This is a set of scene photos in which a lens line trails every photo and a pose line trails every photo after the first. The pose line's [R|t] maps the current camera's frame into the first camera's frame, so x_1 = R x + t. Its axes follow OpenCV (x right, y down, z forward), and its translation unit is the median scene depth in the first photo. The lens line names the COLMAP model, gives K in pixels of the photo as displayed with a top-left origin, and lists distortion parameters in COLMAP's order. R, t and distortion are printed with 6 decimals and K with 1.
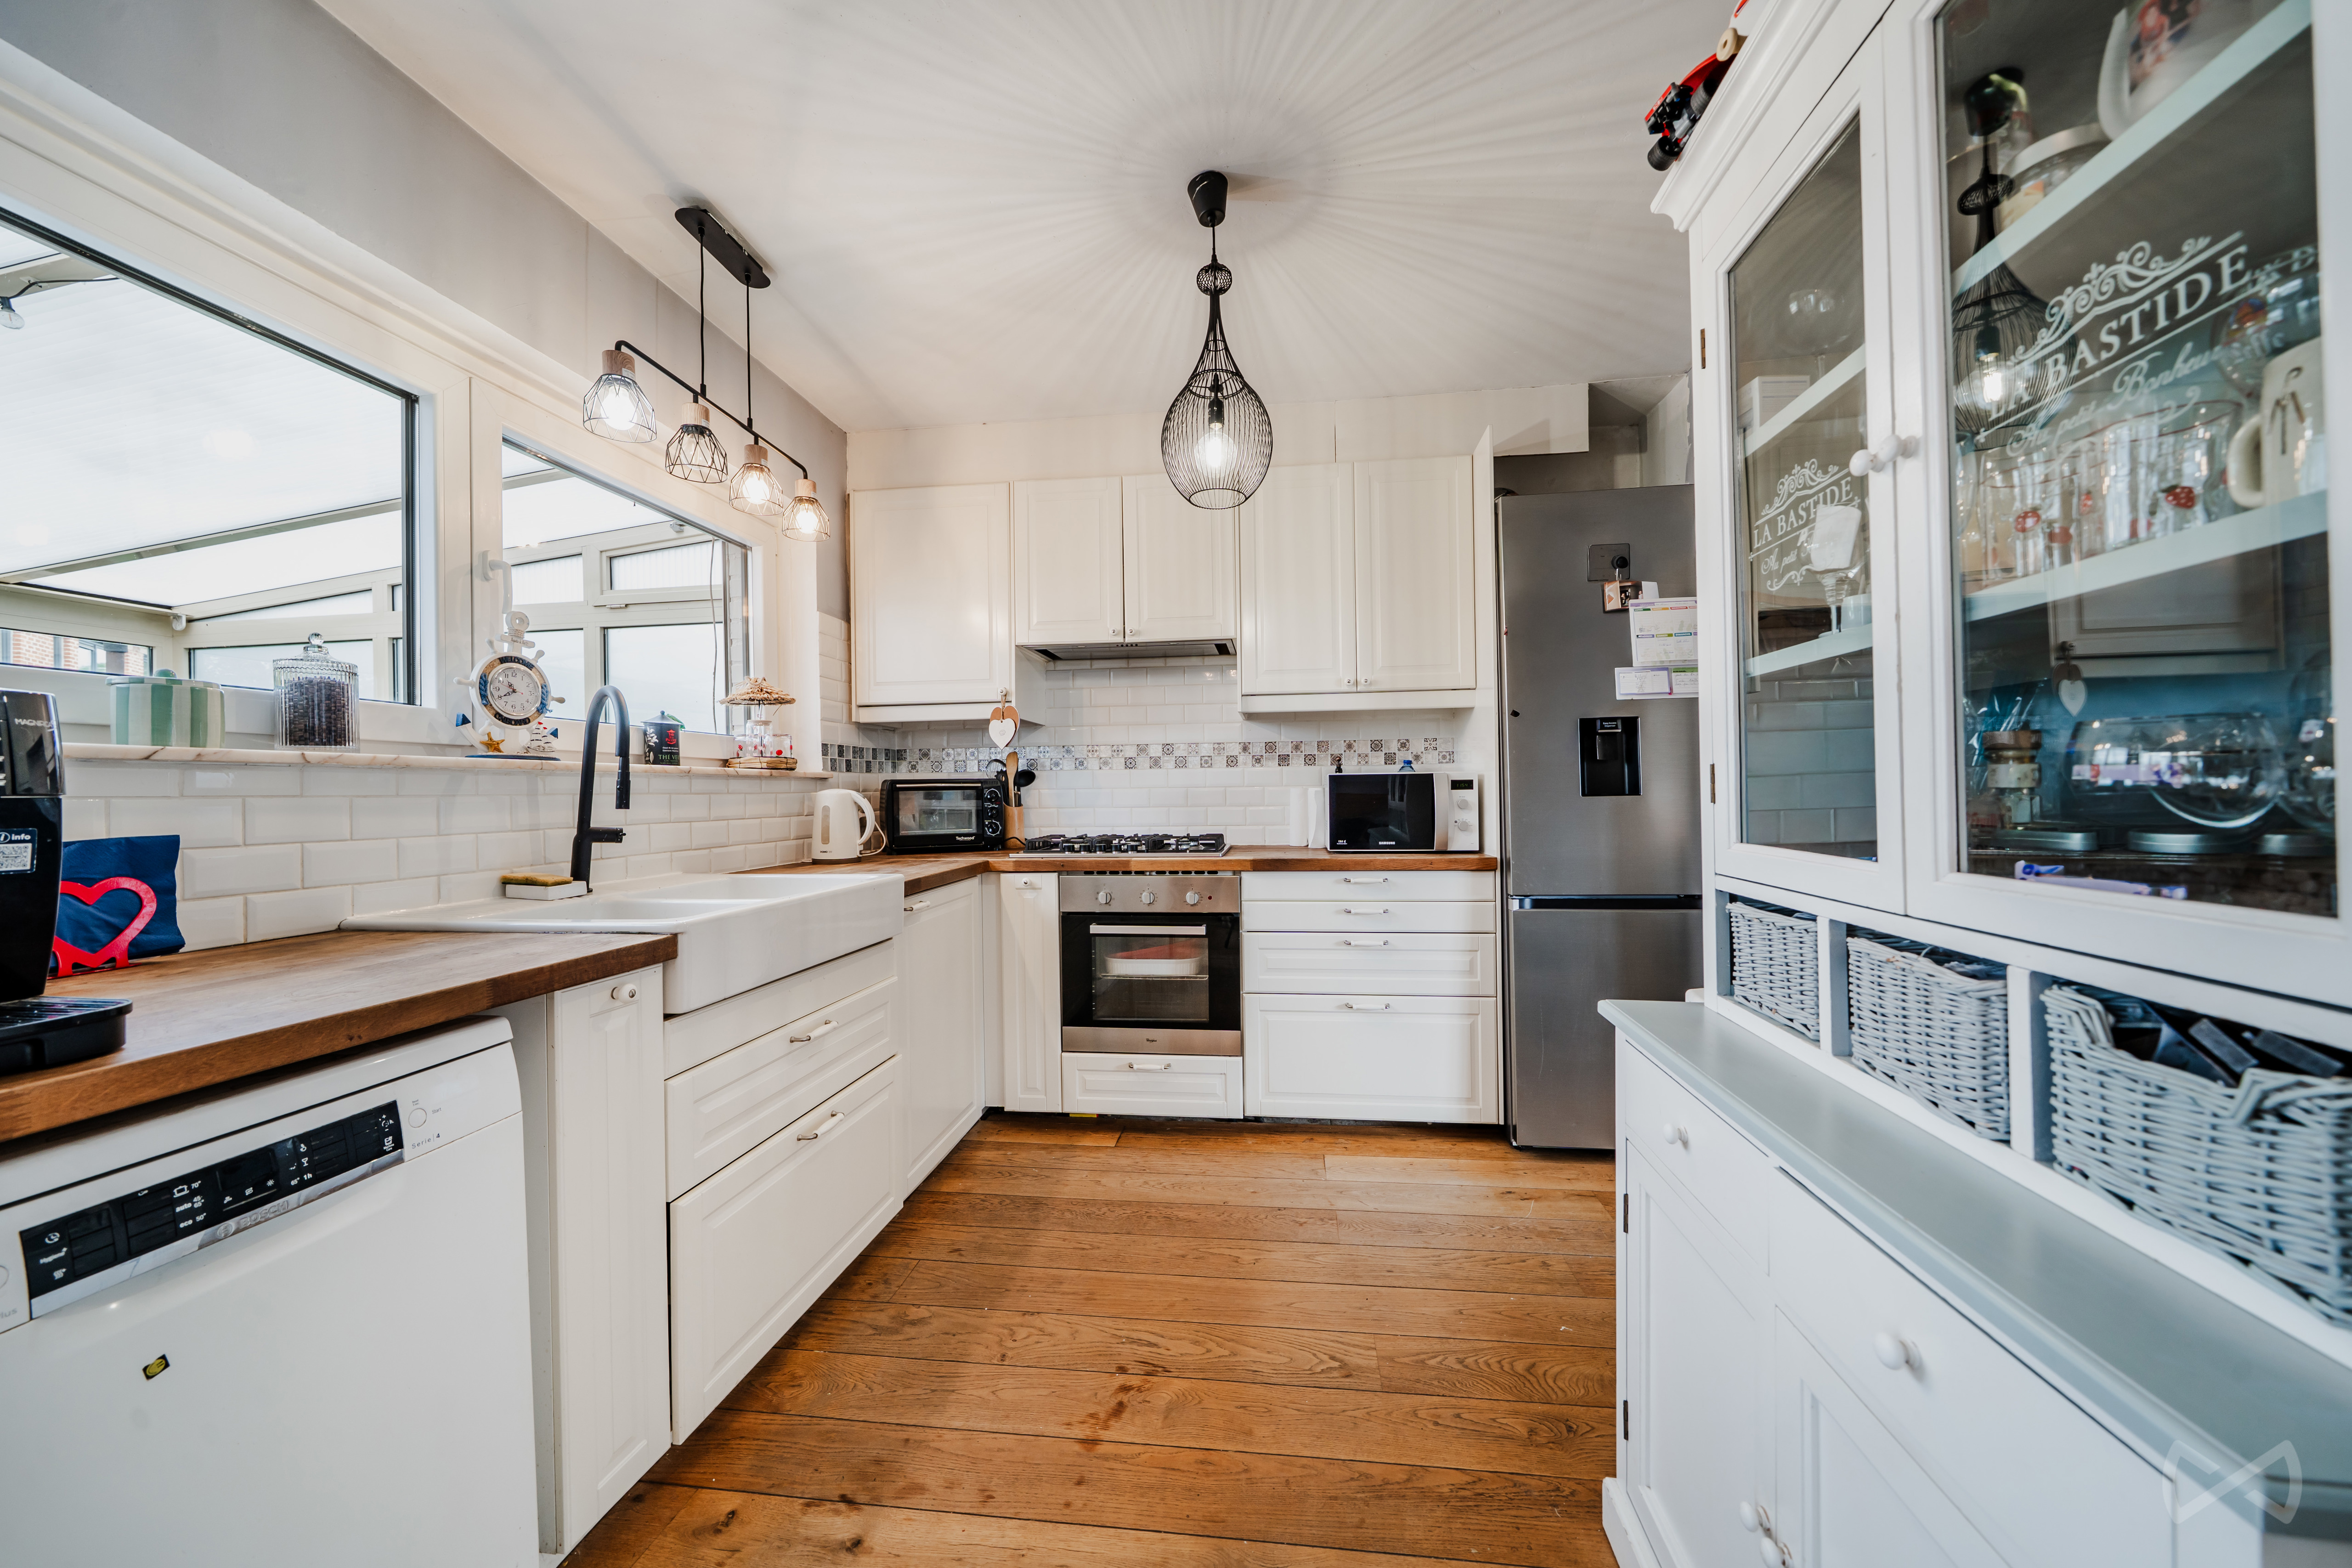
lens RADIAL K [[863.5, 0, 1180.7], [0, 863.5, 790.9], [0, 0, 1]] dist [0.028148, -0.009736]
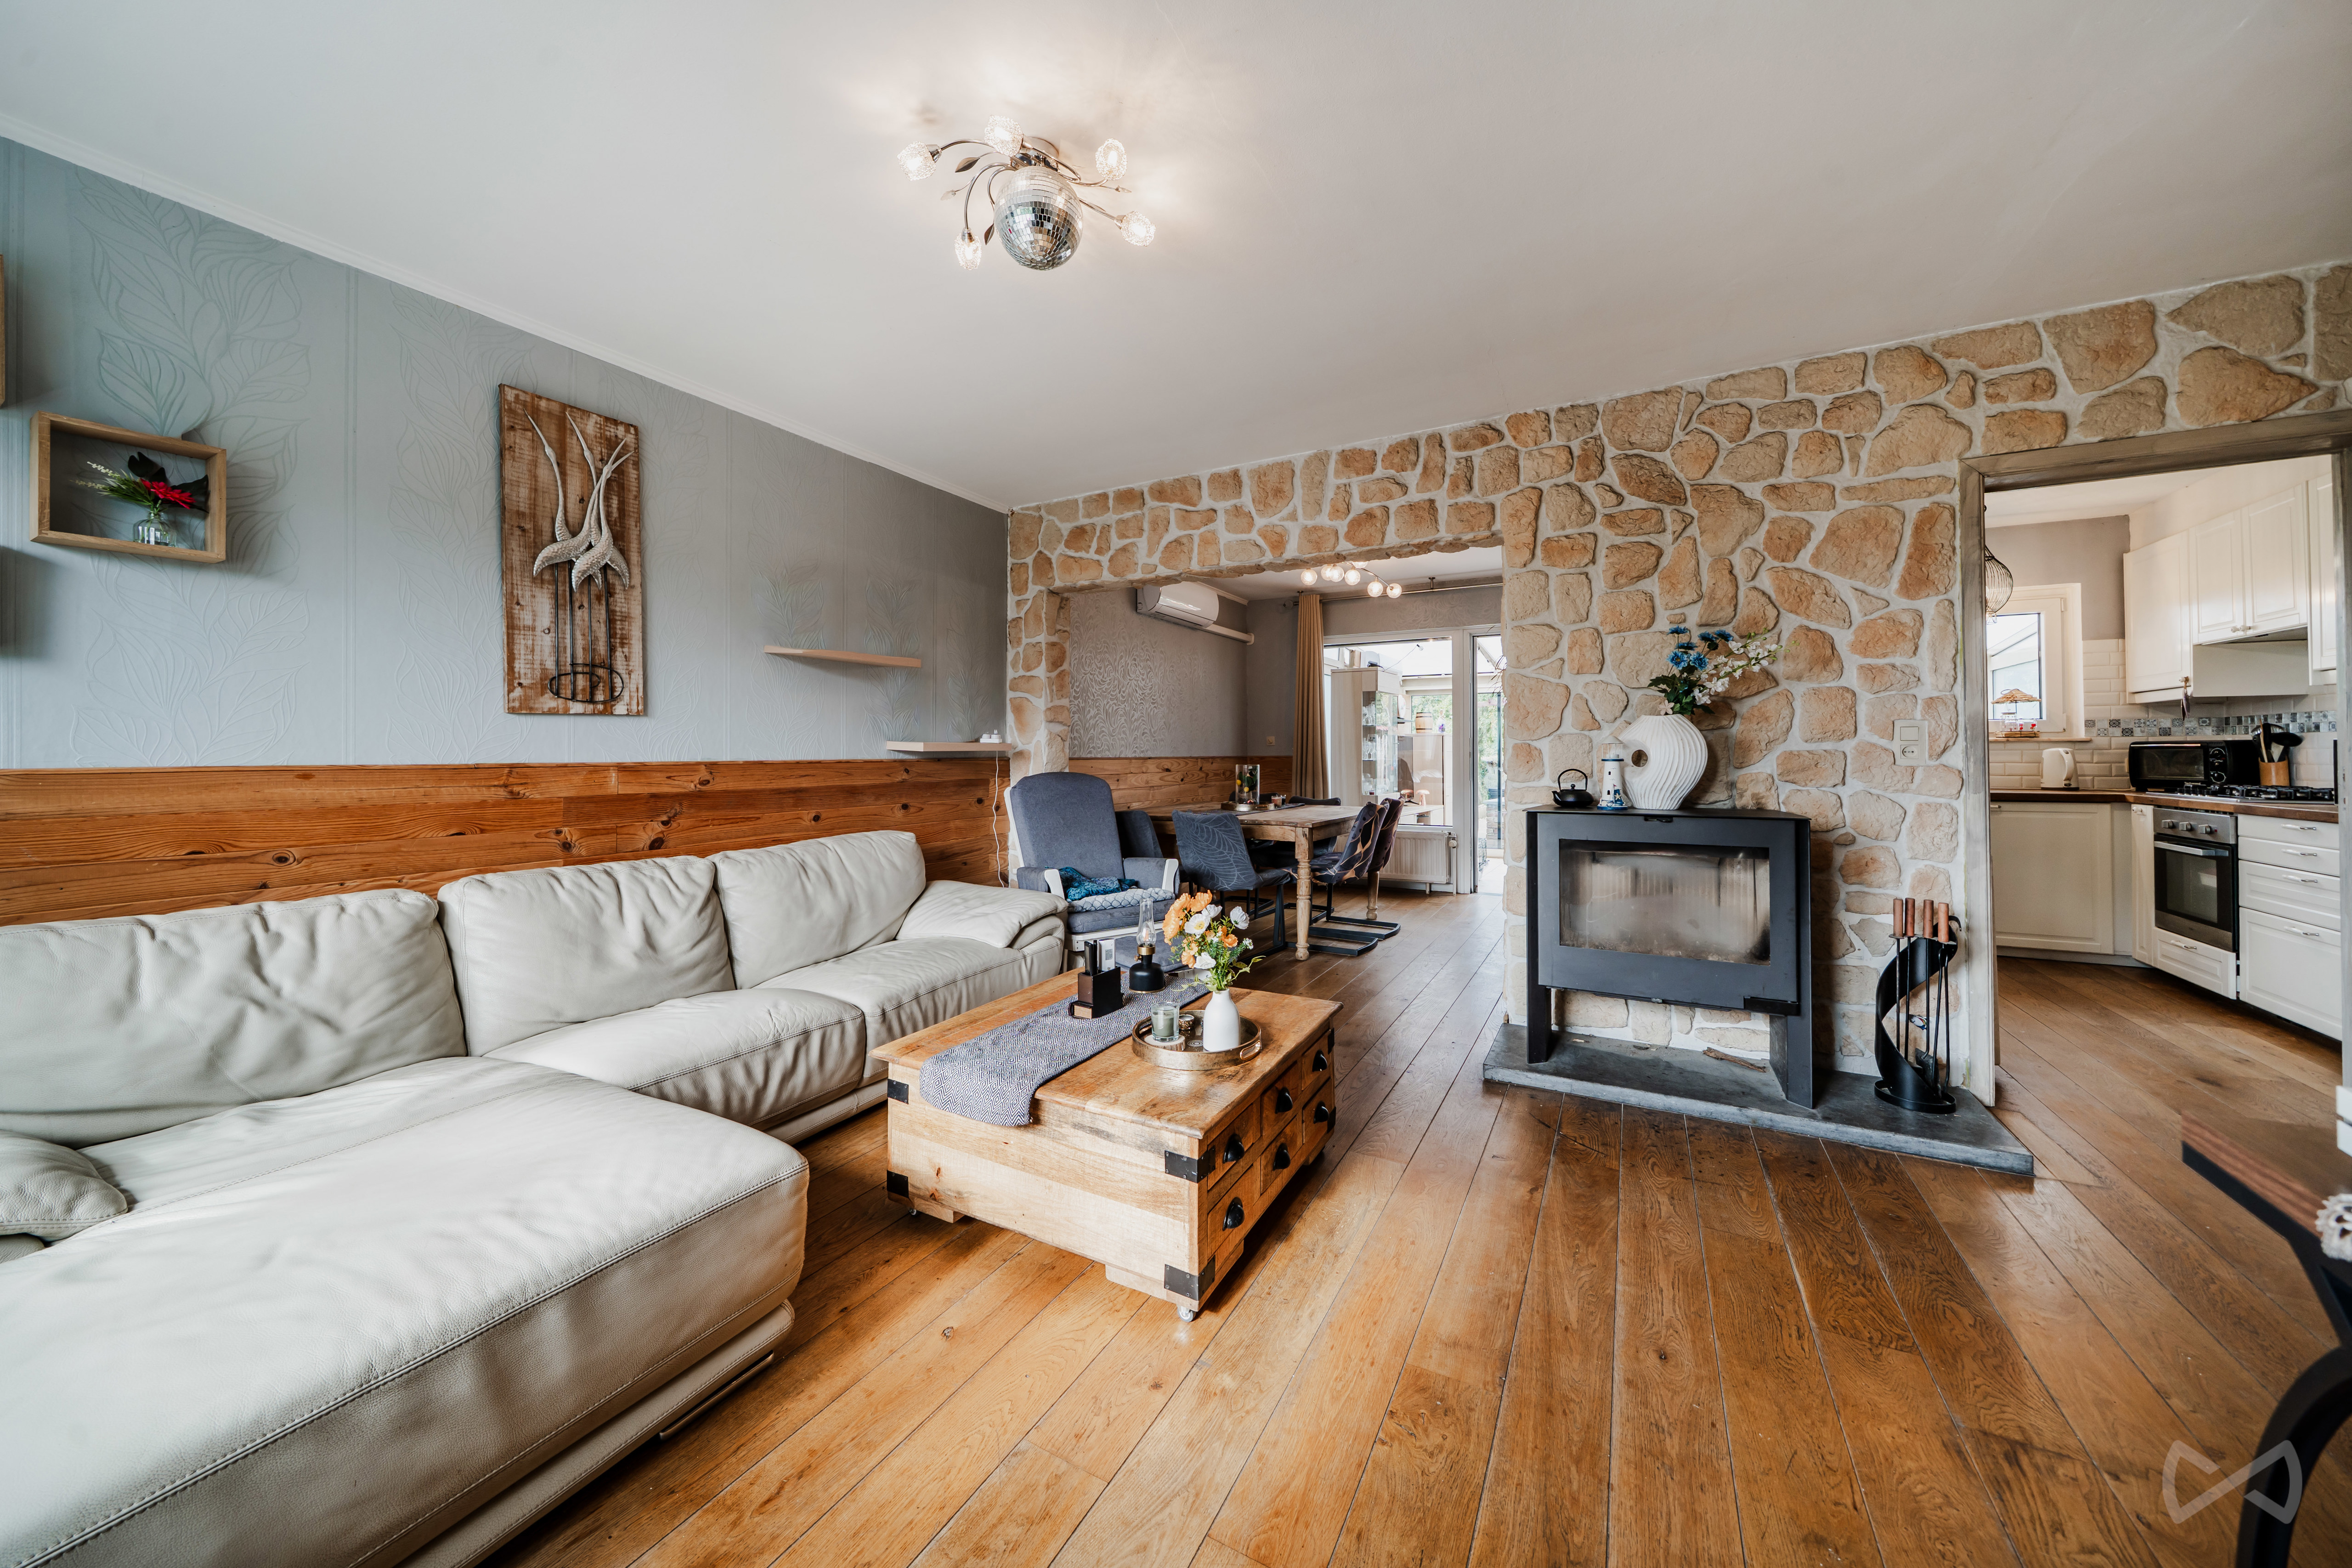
lens RADIAL K [[841.7, 0, 1170.9], [0, 841.7, 742.9], [0, 0, 1]] dist [-0.000274, 0.000023]
pose [[-0.373242, 0.001903, -0.927732, 2.616136], [0.005221, 0.999986, -0.000050, -0.029989], [0.927719, -0.004863, -0.373247, -0.028236]]
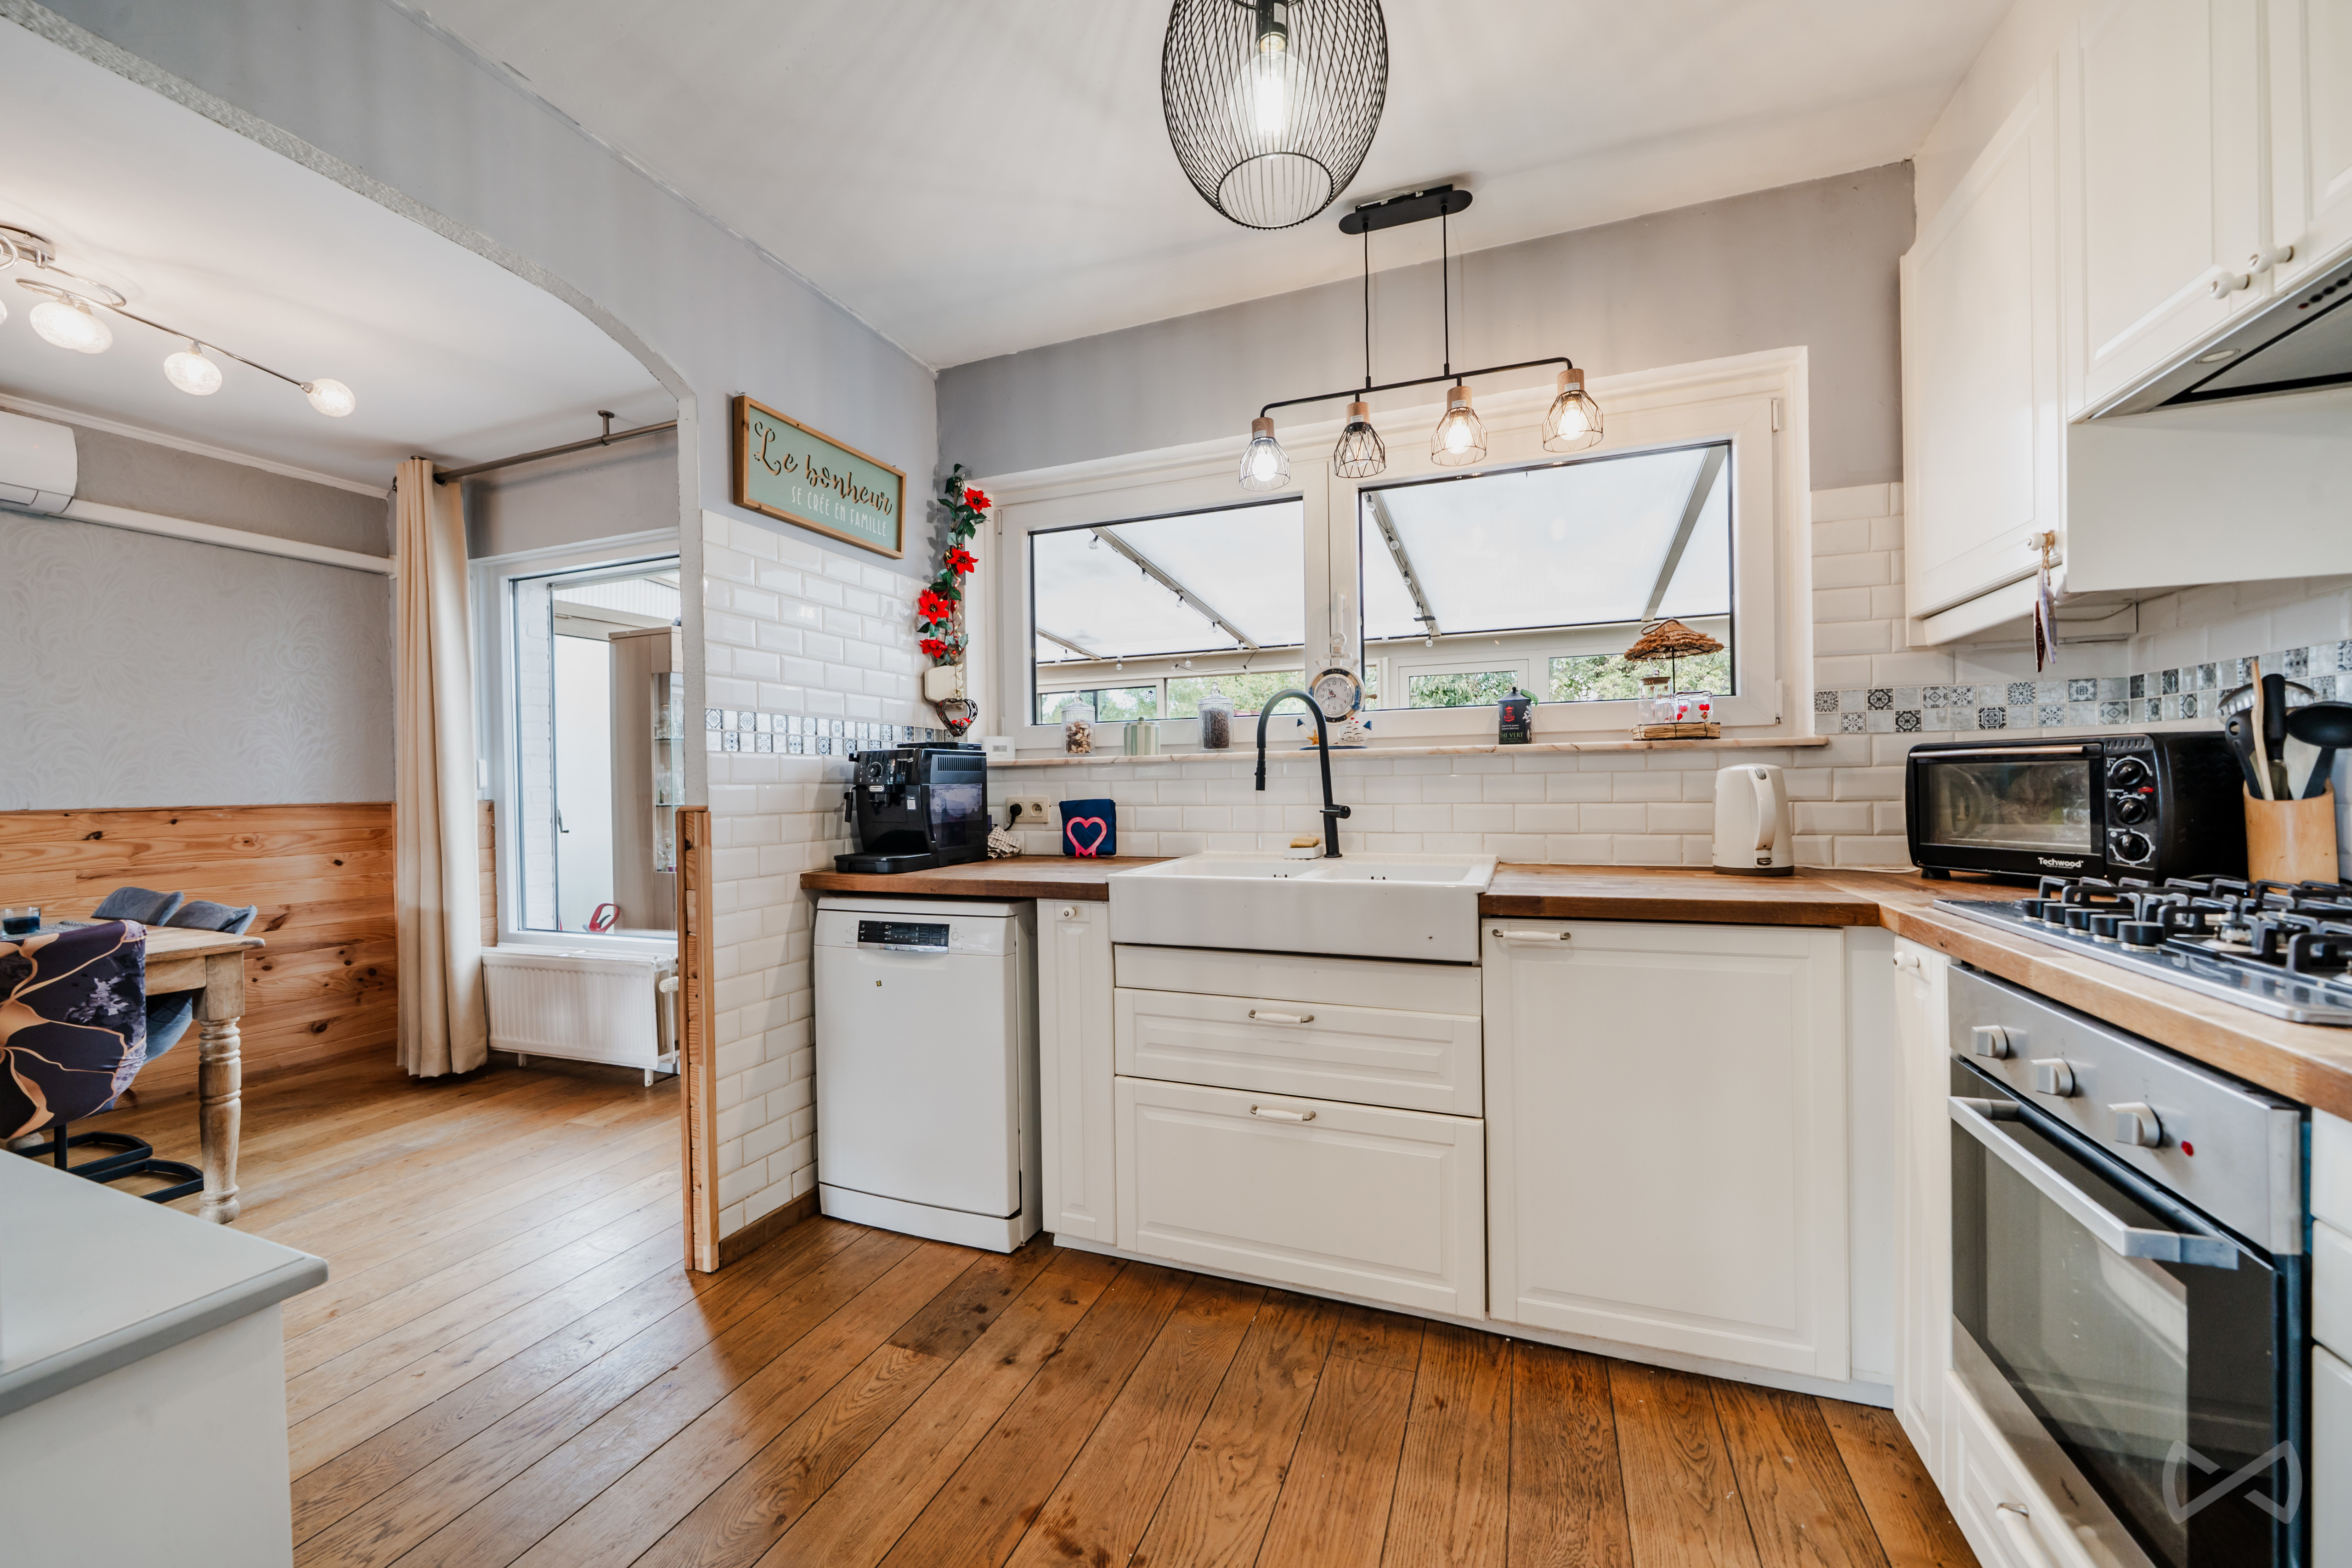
lens RADIAL K [[902.3, 0, 1173.9], [0, 902.3, 792.0], [0, 0, 1]] dist [-0.001799, -0.000493]
pose [[-0.255777, 0.027762, -0.966337, 0.560758], [0.020131, 0.999524, 0.023387, -0.008167], [0.966526, -0.013471, -0.256214, 1.068597]]
